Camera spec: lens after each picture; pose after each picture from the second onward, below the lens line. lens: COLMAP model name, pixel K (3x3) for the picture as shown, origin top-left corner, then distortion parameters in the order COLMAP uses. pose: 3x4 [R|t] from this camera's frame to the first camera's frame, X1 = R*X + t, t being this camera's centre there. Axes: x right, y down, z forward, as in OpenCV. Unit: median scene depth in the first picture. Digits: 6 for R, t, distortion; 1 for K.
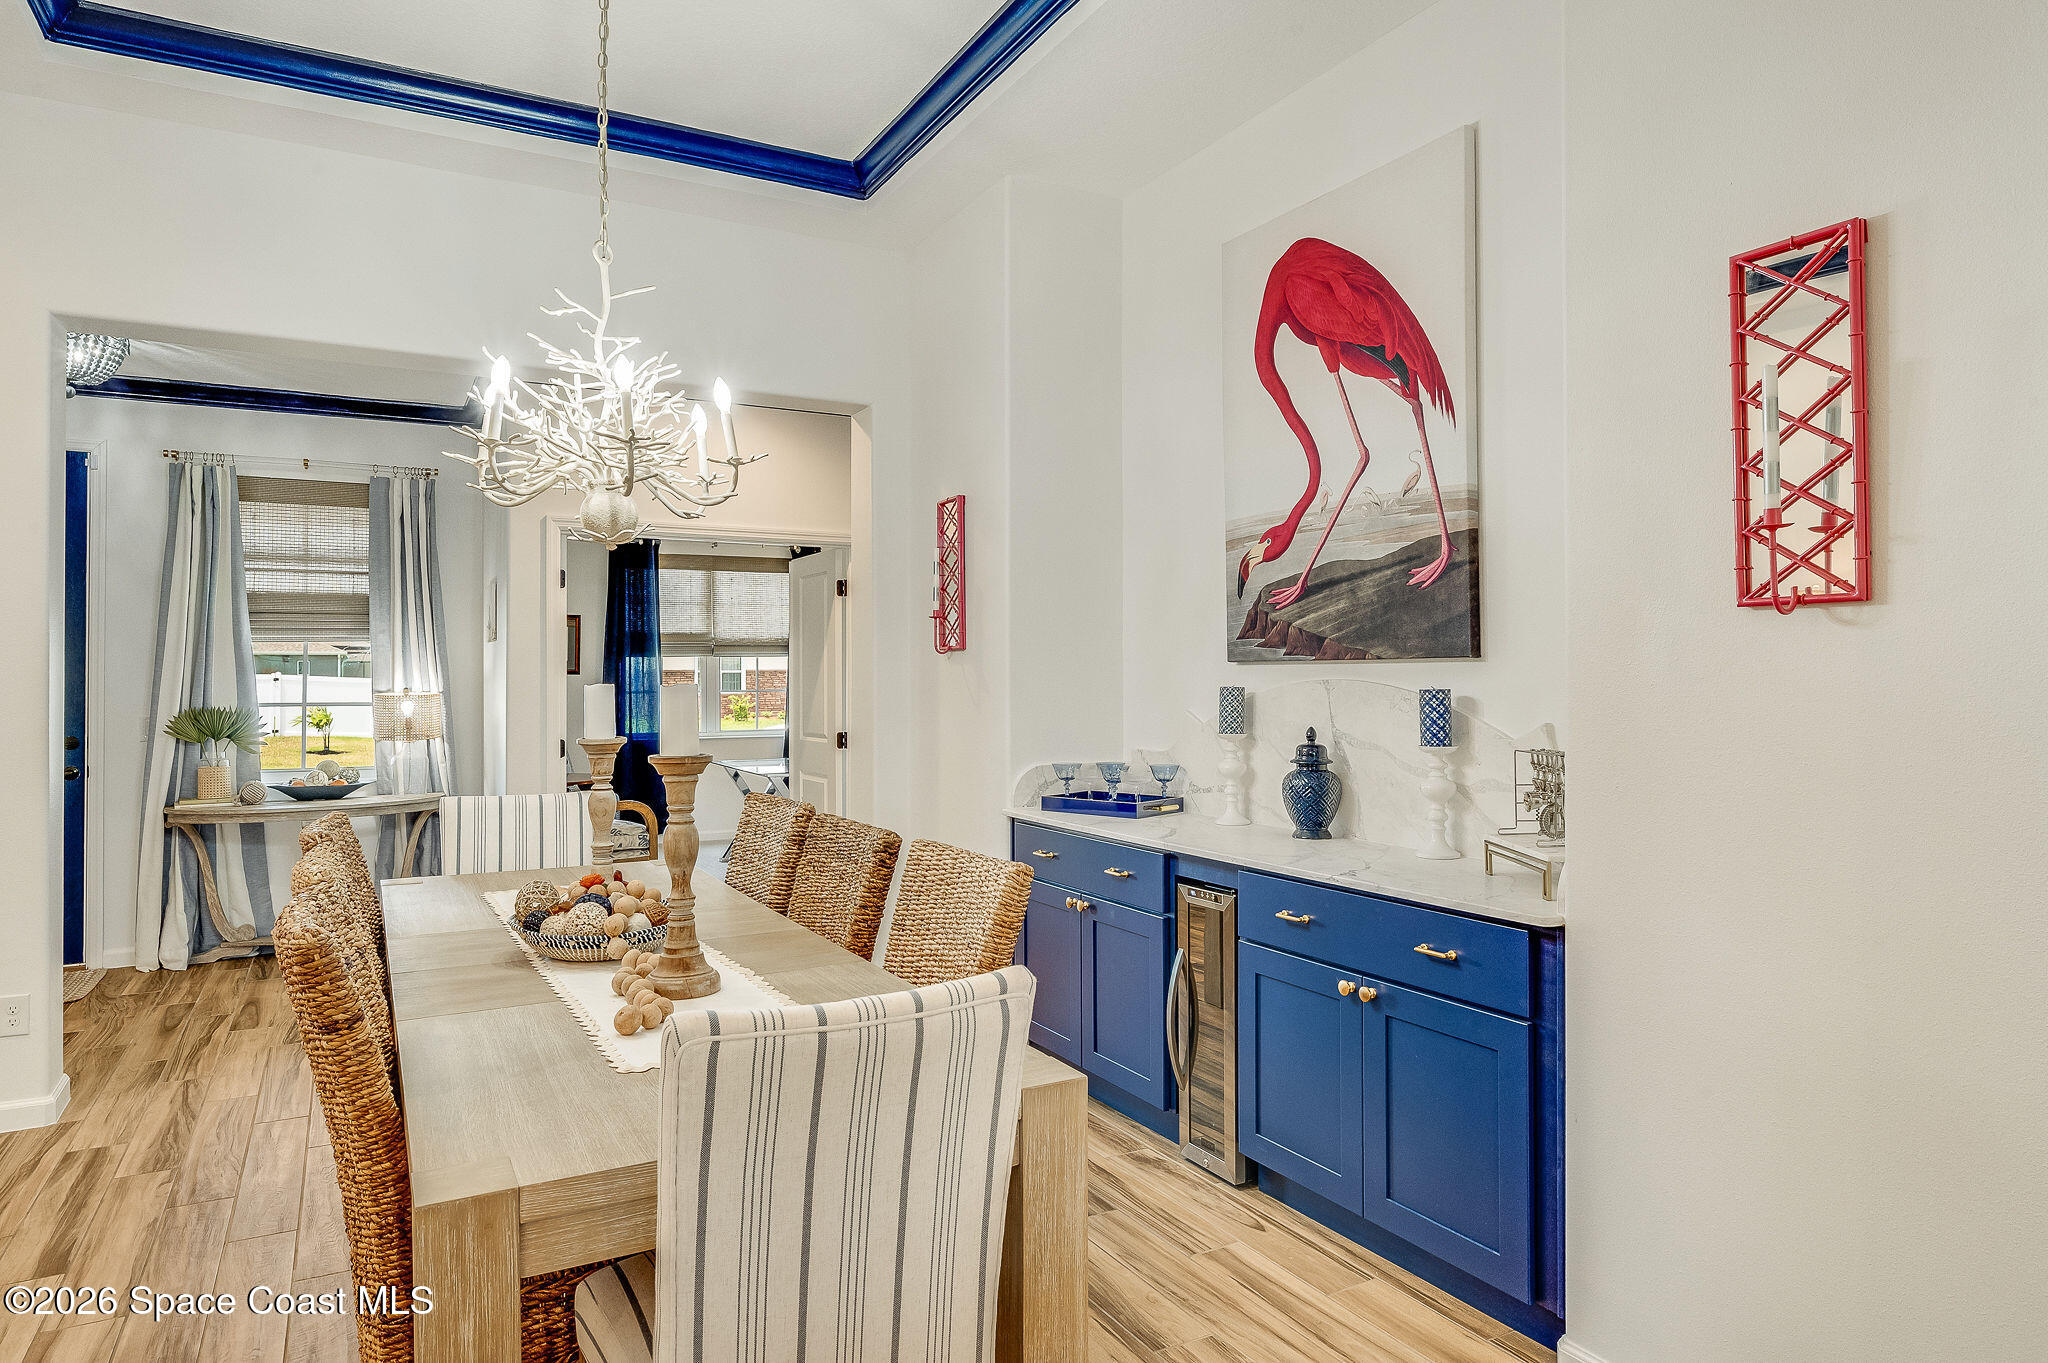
lens RADIAL K [[1218.3, 0, 1035.1], [0, 1218.3, 665.8], [0, 0, 1]] dist [0.002638, -0.007094]
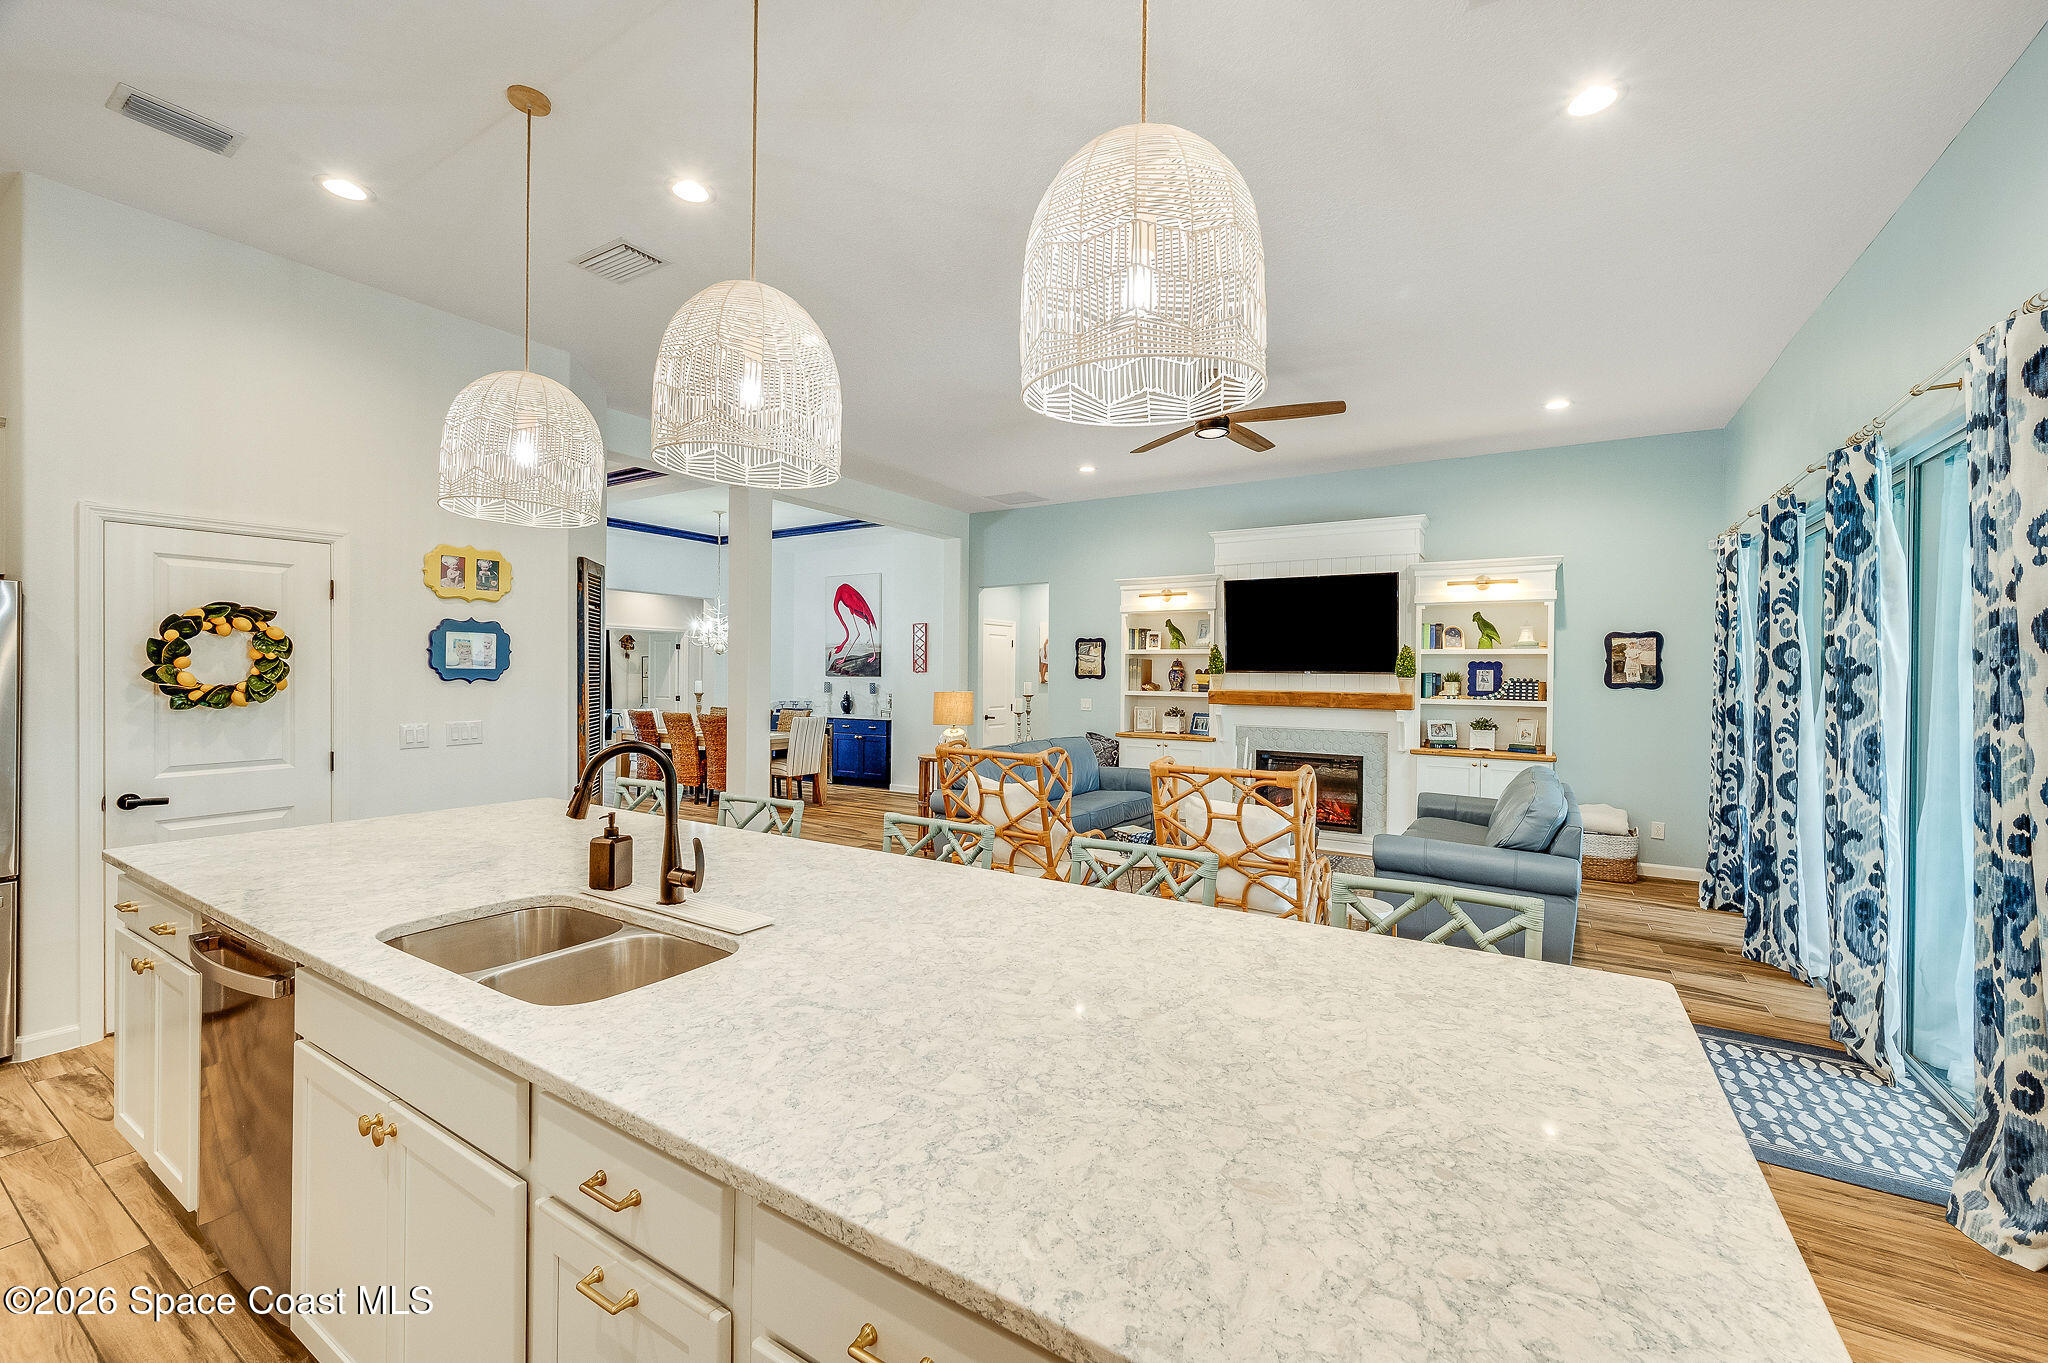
lens RADIAL K [[817.6, 0, 1022.9], [0, 817.6, 675.0], [0, 0, 1]] dist [-0.000373, -0.000230]
pose [[0.876923, 0.013005, 0.480455, -0.650631], [-0.018086, 0.999819, 0.005947, -0.038953], [-0.480291, -0.013905, 0.876999, -1.961270]]
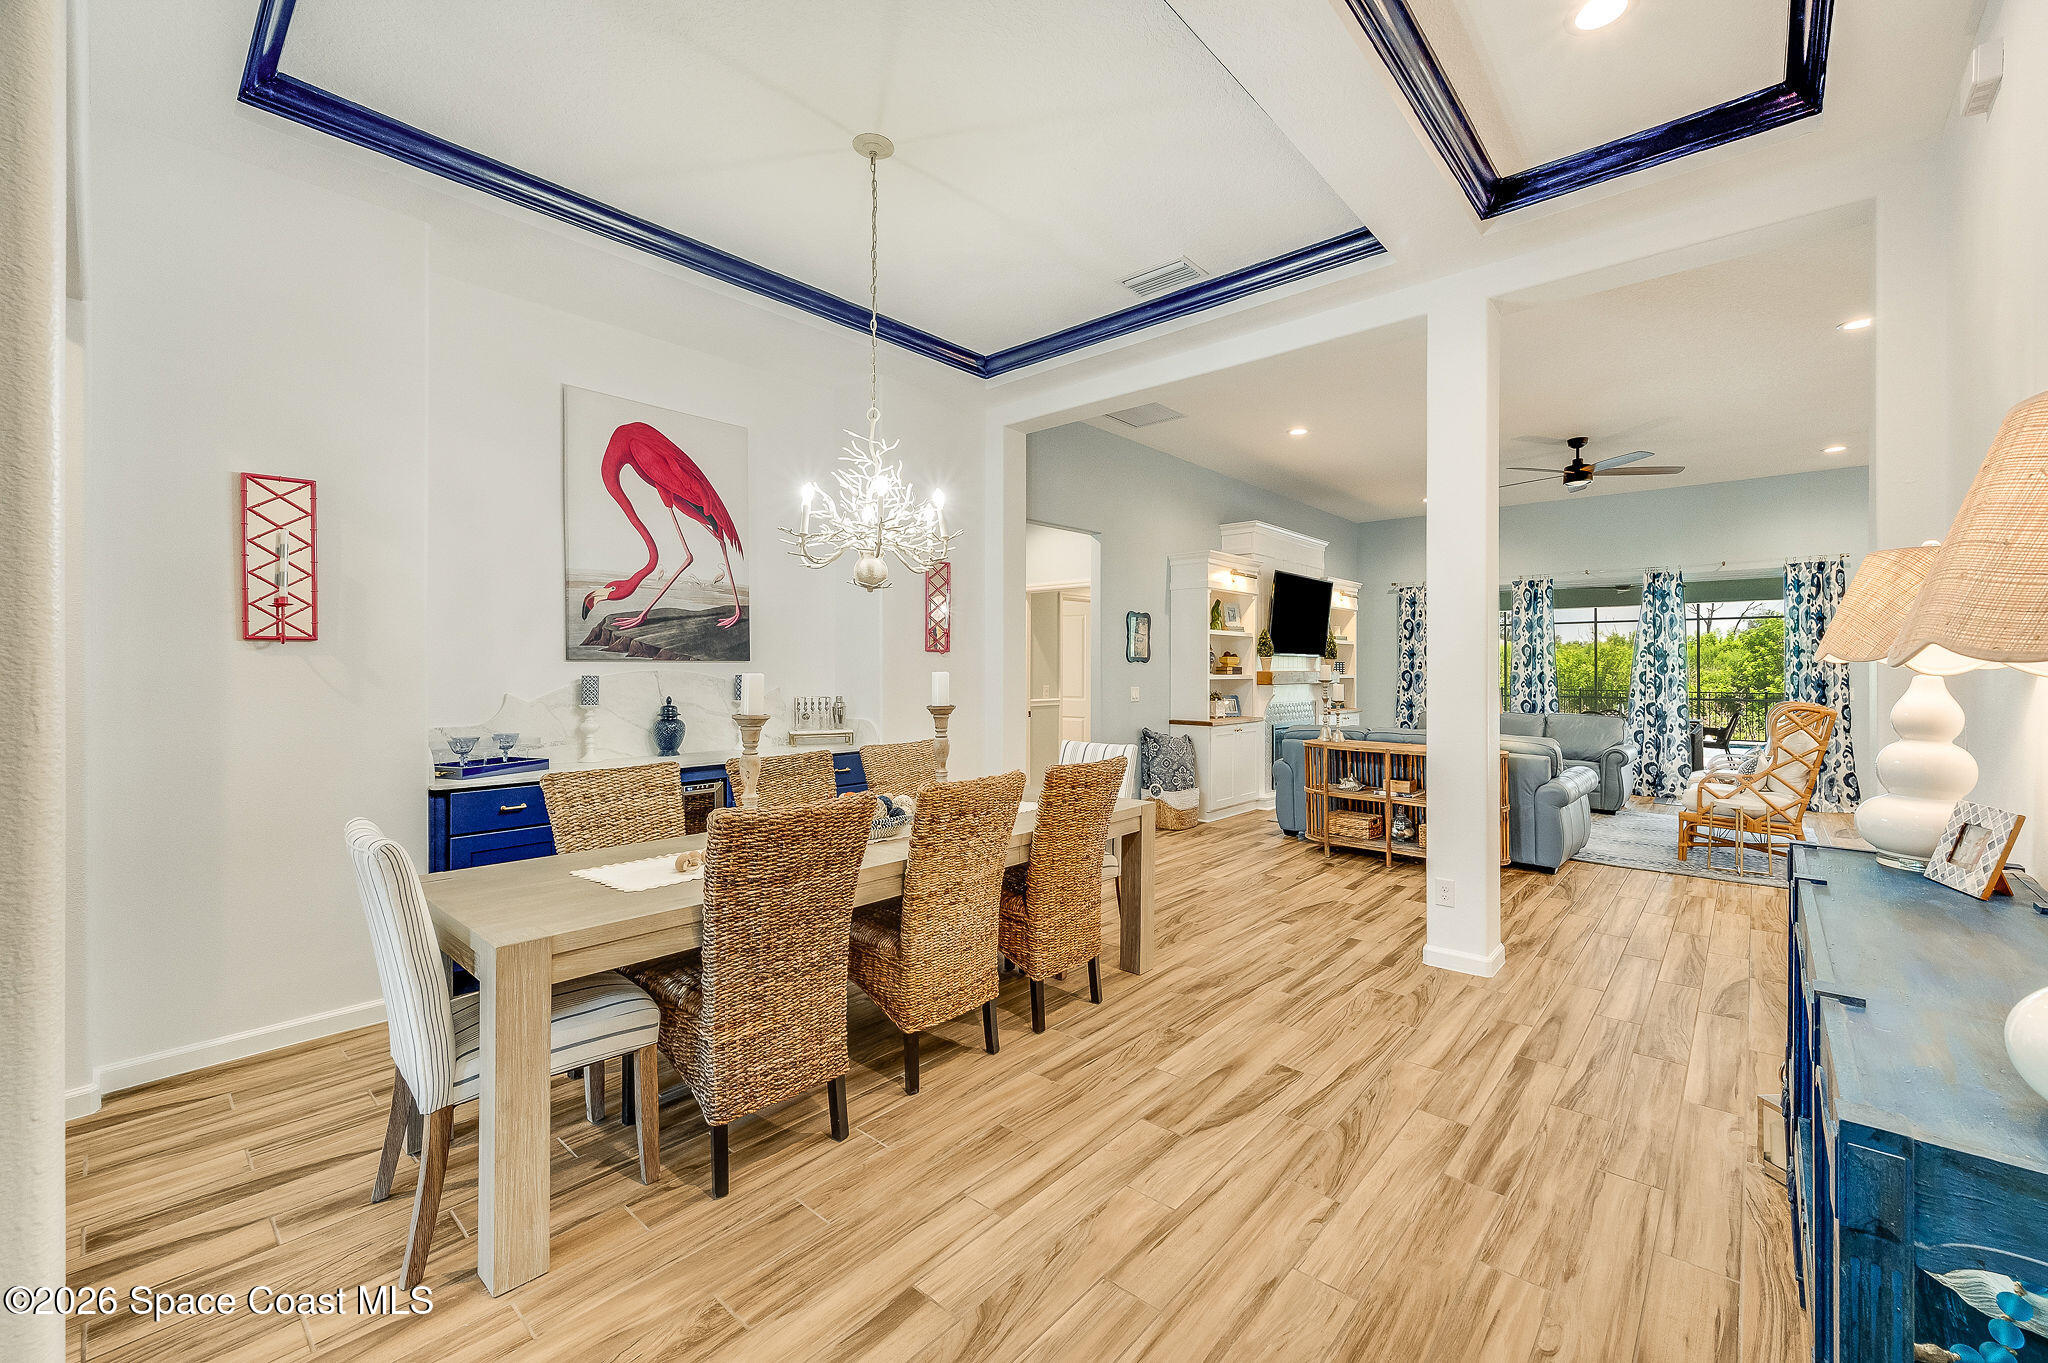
lens RADIAL K [[817.6, 0, 1031.8], [0, 817.6, 680.1], [0, 0, 1]] dist [-0.000373, -0.000230]
pose [[-0.331250, -0.007637, 0.943512, -1.082020], [-0.005941, 0.999964, 0.006008, 0.013717], [-0.943524, -0.003615, -0.331284, 0.851206]]
